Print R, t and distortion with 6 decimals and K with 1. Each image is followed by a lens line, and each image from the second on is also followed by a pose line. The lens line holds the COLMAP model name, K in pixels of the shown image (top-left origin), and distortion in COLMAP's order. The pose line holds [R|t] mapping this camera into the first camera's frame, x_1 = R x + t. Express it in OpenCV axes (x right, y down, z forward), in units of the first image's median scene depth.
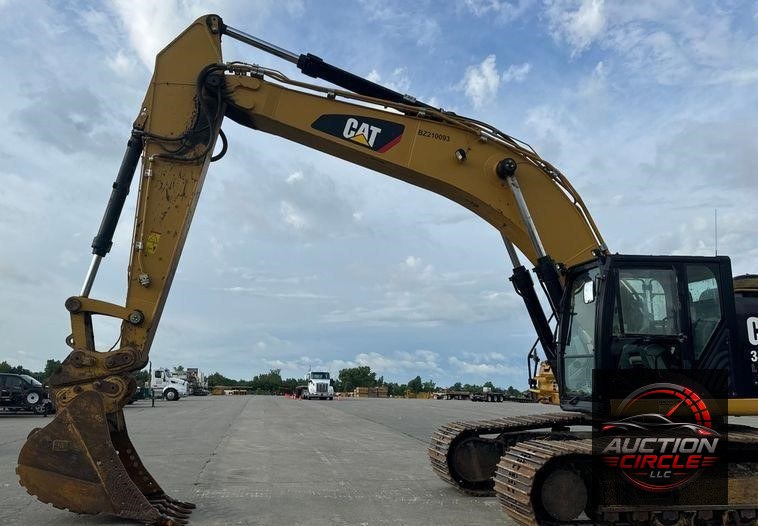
lens RADIAL K [[578.2, 0, 379.0], [0, 578.2, 263.0], [0, 0, 1]] dist [0.042545, 0.000930]
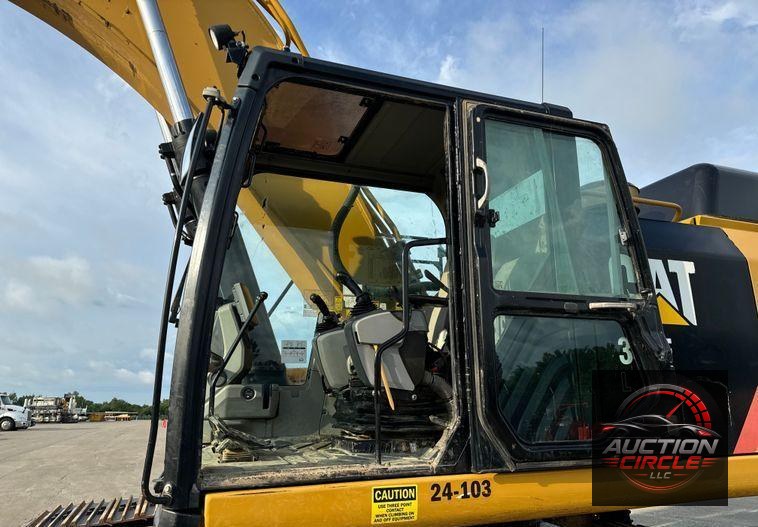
lens RADIAL K [[544.4, 0, 379.0], [0, 544.4, 263.5], [0, 0, 1]] dist [0.006606, 0.004578]
pose [[0.983258, 0.032252, 0.179341, 0.400886], [-0.020929, 0.997687, -0.064673, 0.124924], [-0.181012, 0.059837, 0.981659, 0.657221]]
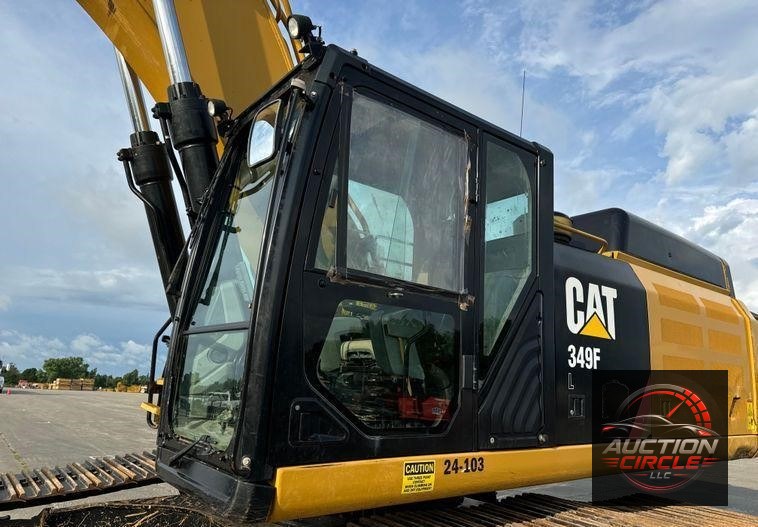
lens RADIAL K [[525.0, 0, 373.5], [0, 525.0, 268.5], [0, 0, 1]] dist [0.028475, -0.005168]
pose [[0.882959, 0.136667, 0.449117, 0.278896], [-0.134412, 0.990232, -0.037077, 0.122532], [-0.449797, -0.027629, 0.892703, 0.673946]]
